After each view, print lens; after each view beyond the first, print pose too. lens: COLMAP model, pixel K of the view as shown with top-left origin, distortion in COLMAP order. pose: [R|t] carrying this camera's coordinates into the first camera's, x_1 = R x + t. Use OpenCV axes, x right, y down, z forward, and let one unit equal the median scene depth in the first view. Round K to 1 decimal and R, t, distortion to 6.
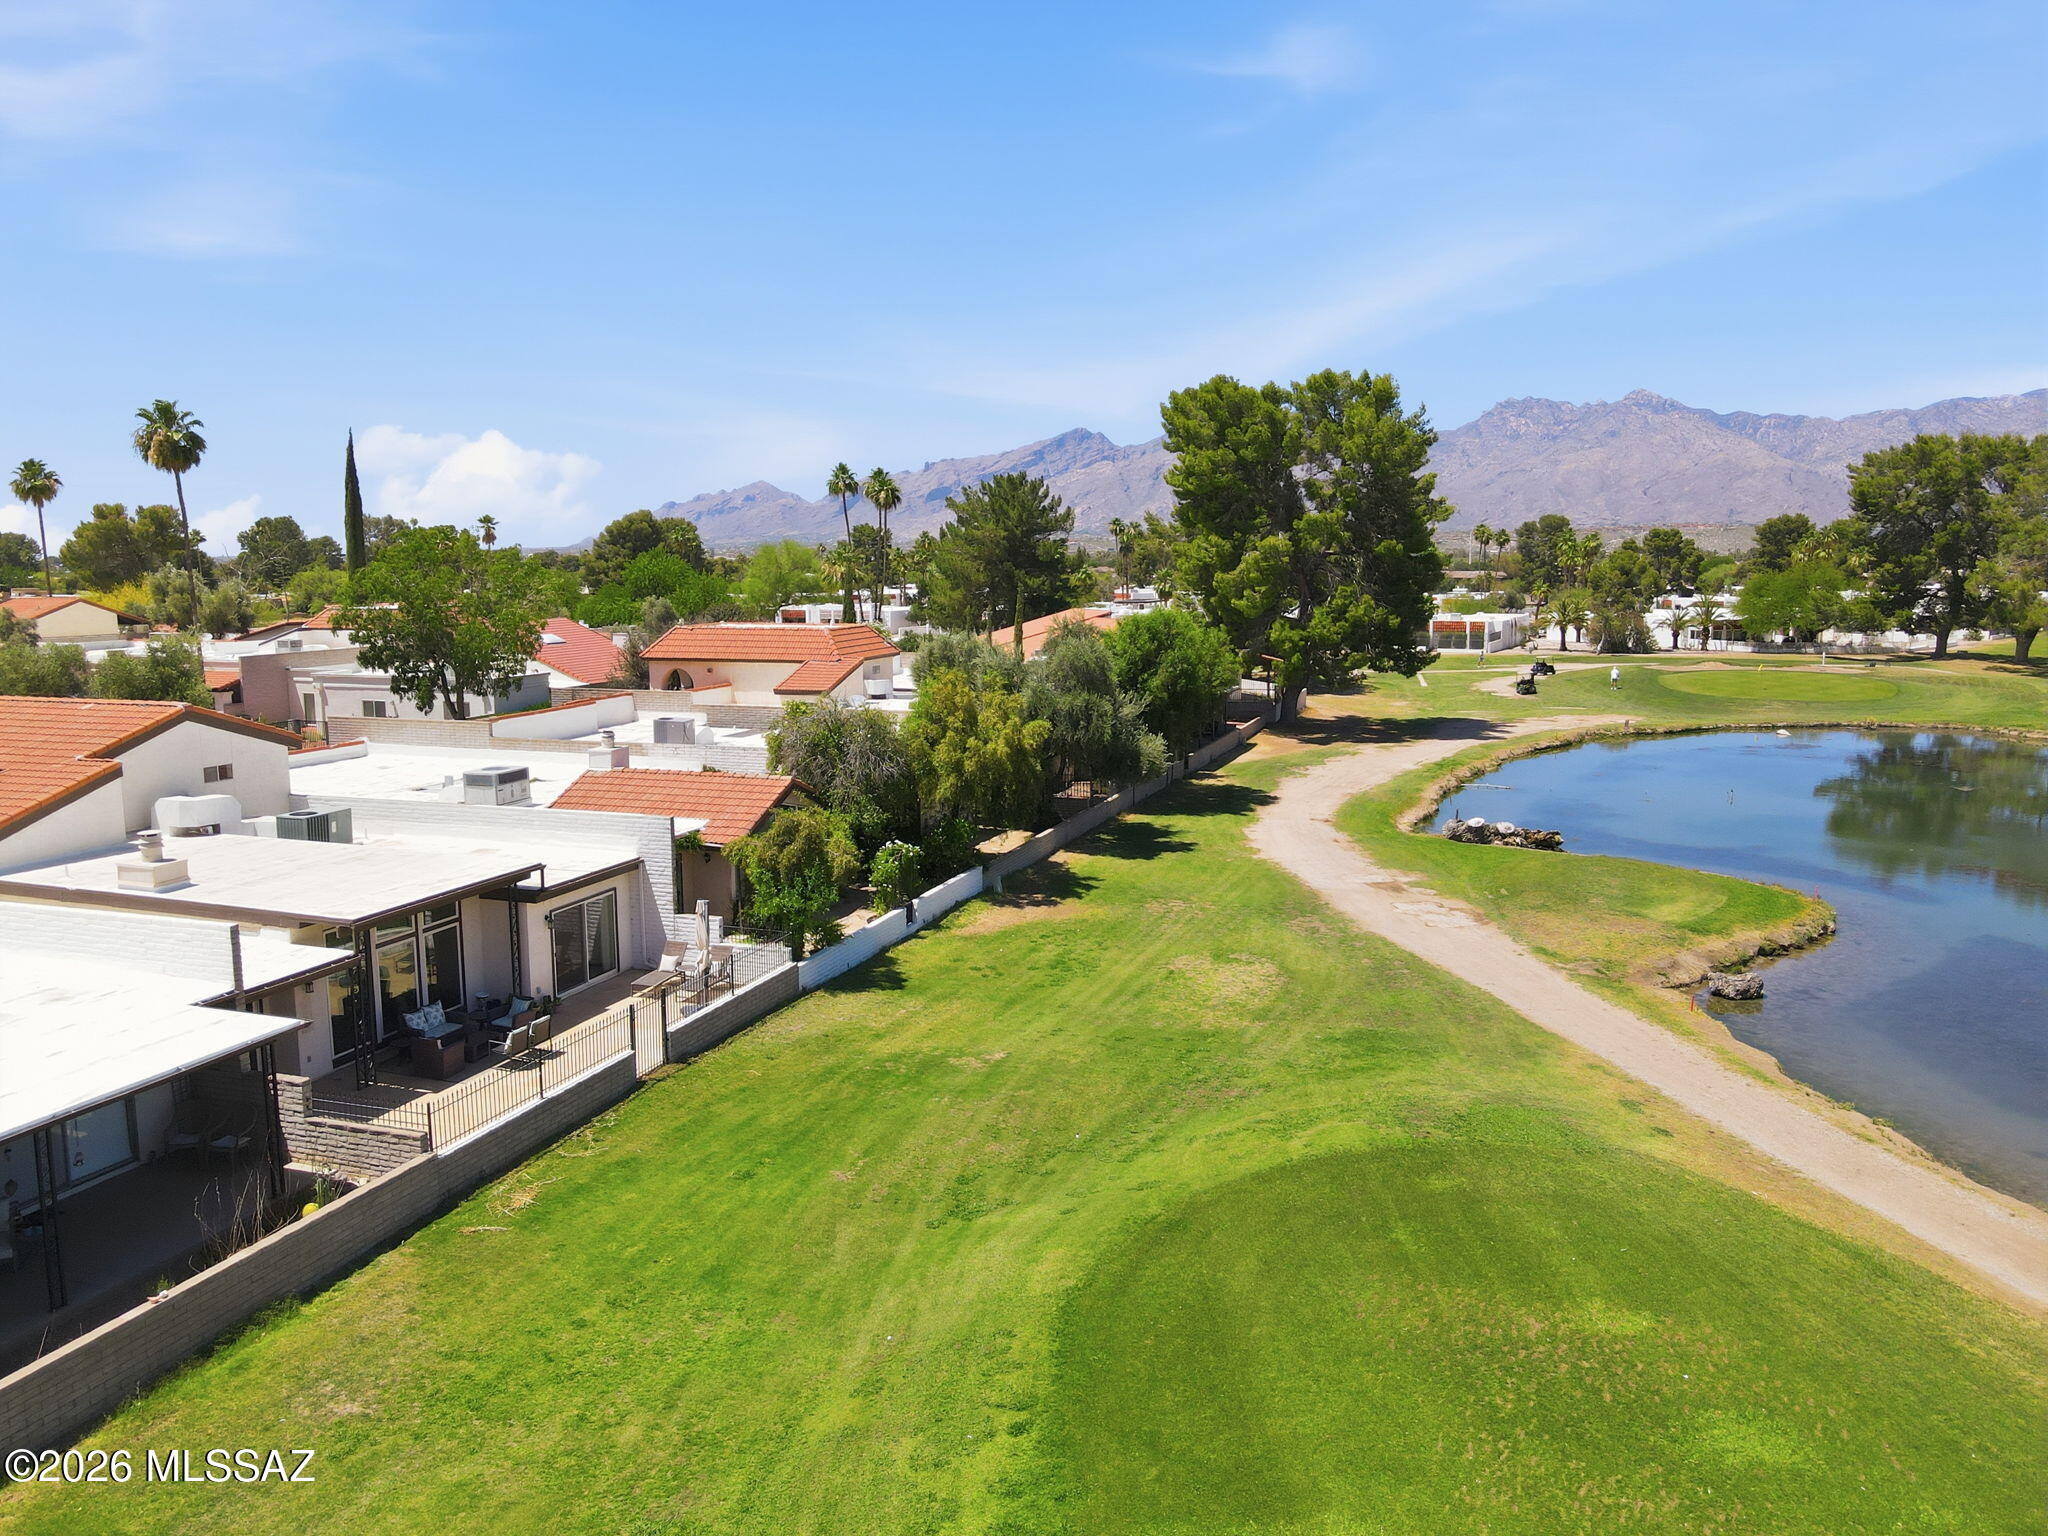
lens RADIAL K [[1520.1, 0, 1025.2], [0, 1520.1, 802.6], [0, 0, 1]] dist [0.042948, 0.004788]
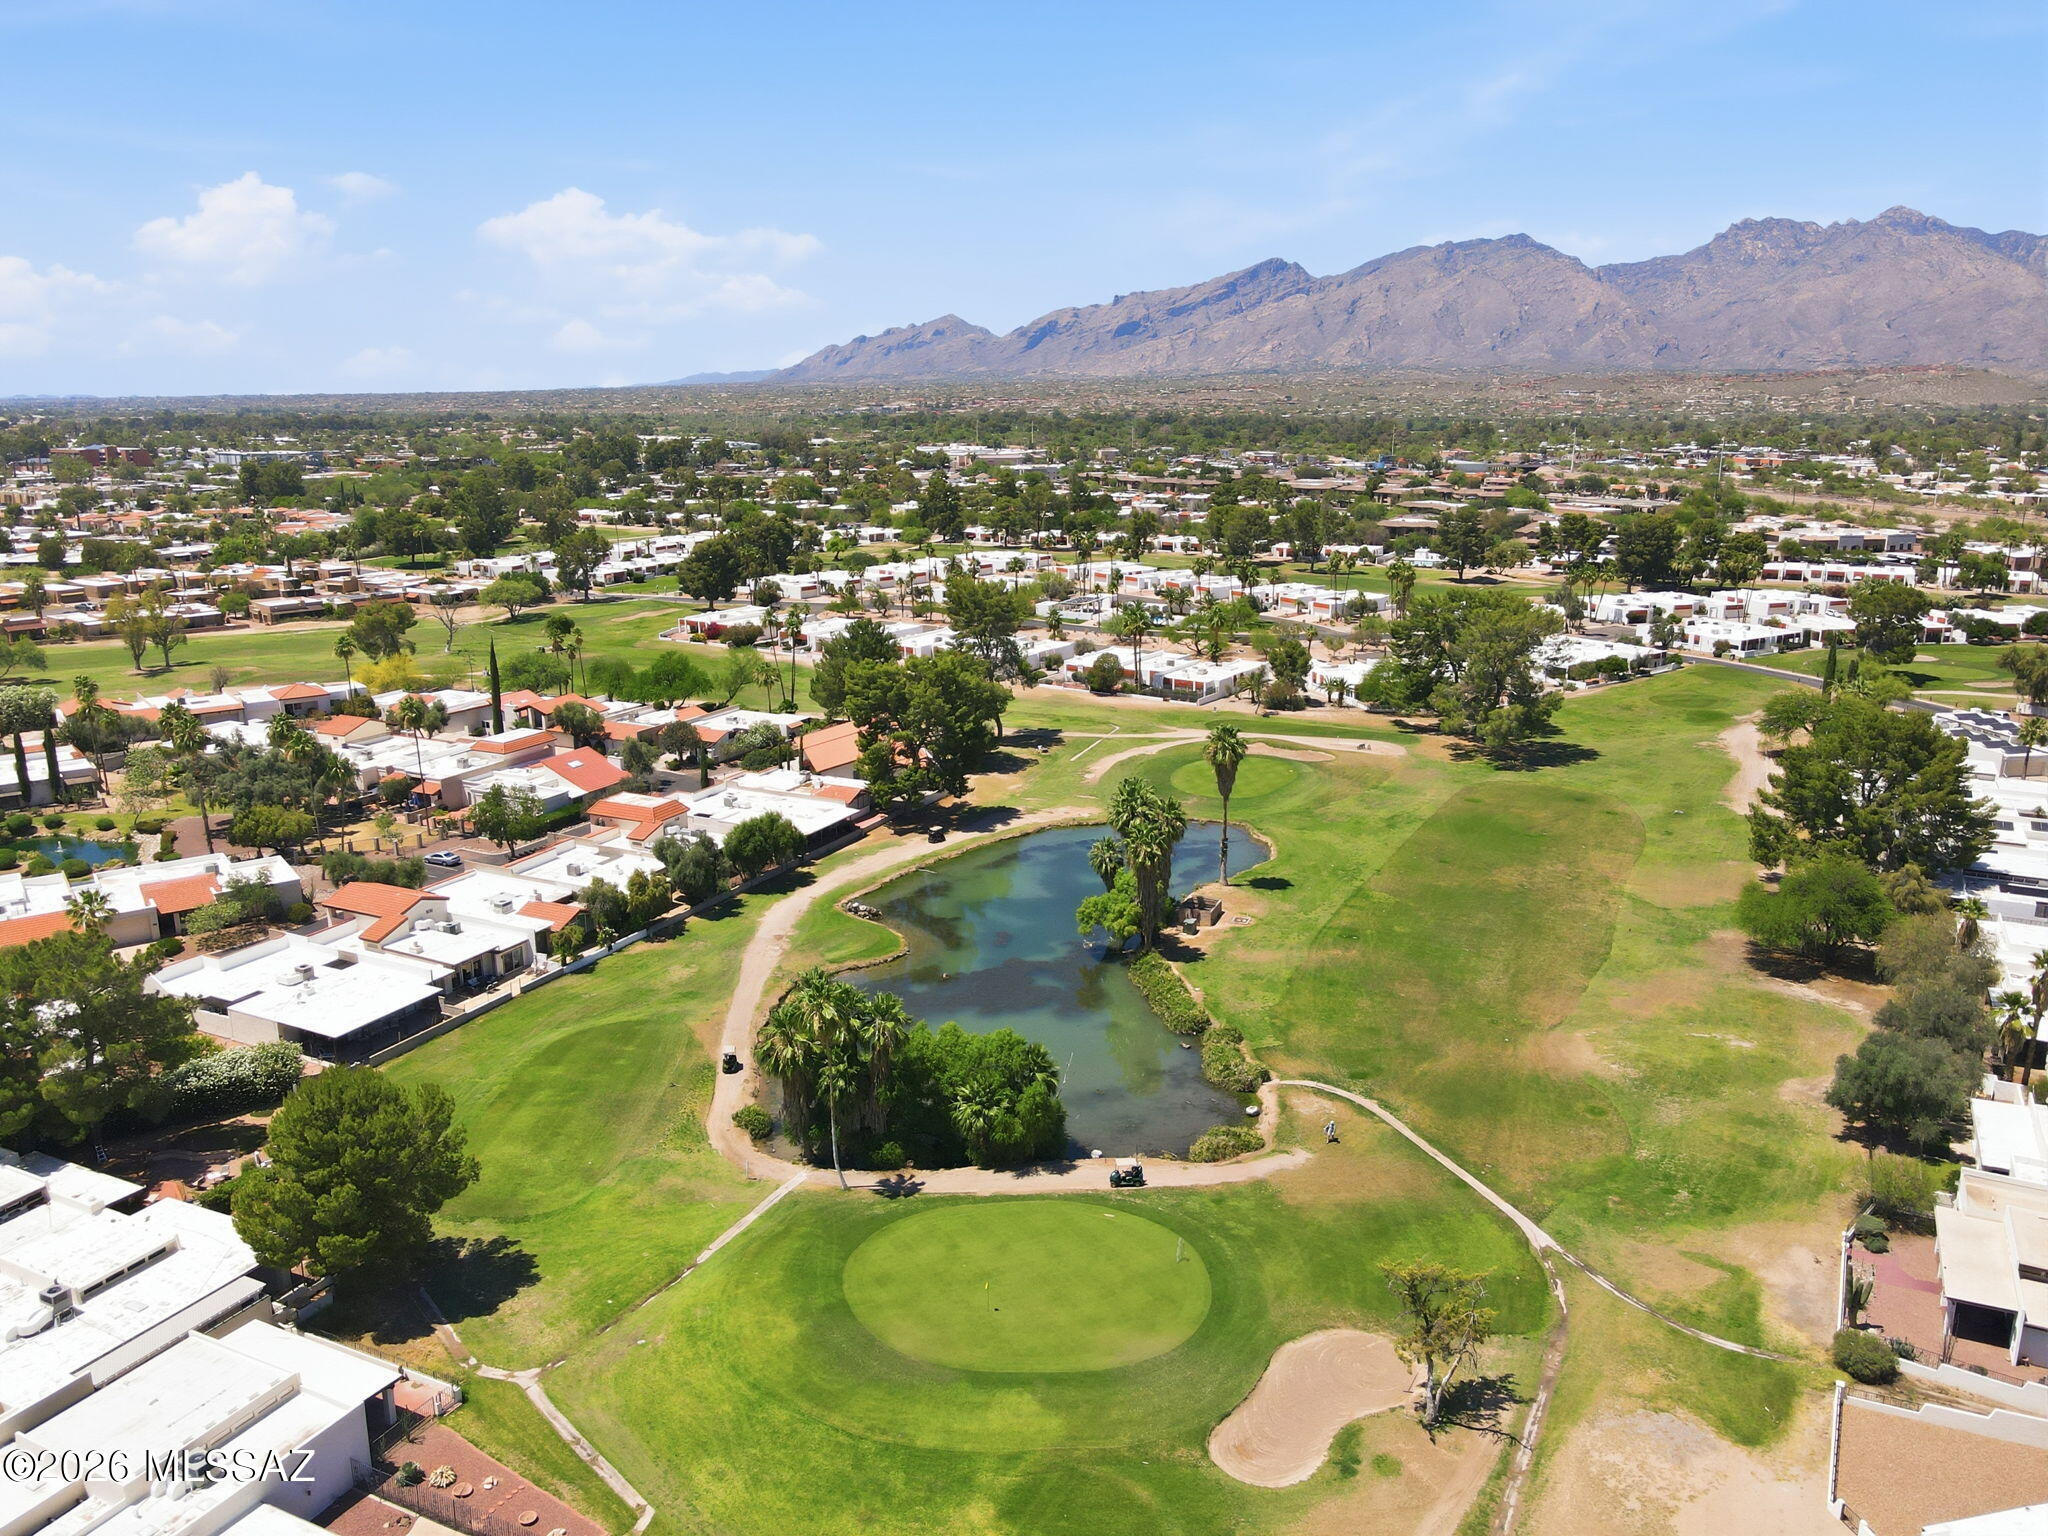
lens RADIAL K [[1520.1, 0, 1025.2], [0, 1520.1, 802.6], [0, 0, 1]] dist [0.042948, 0.004788]
pose [[0.992182, 0.035602, -0.119615, 1.778893], [-0.022675, 0.993920, 0.107747, -0.919700], [0.122724, -0.104192, 0.986956, -3.261406]]
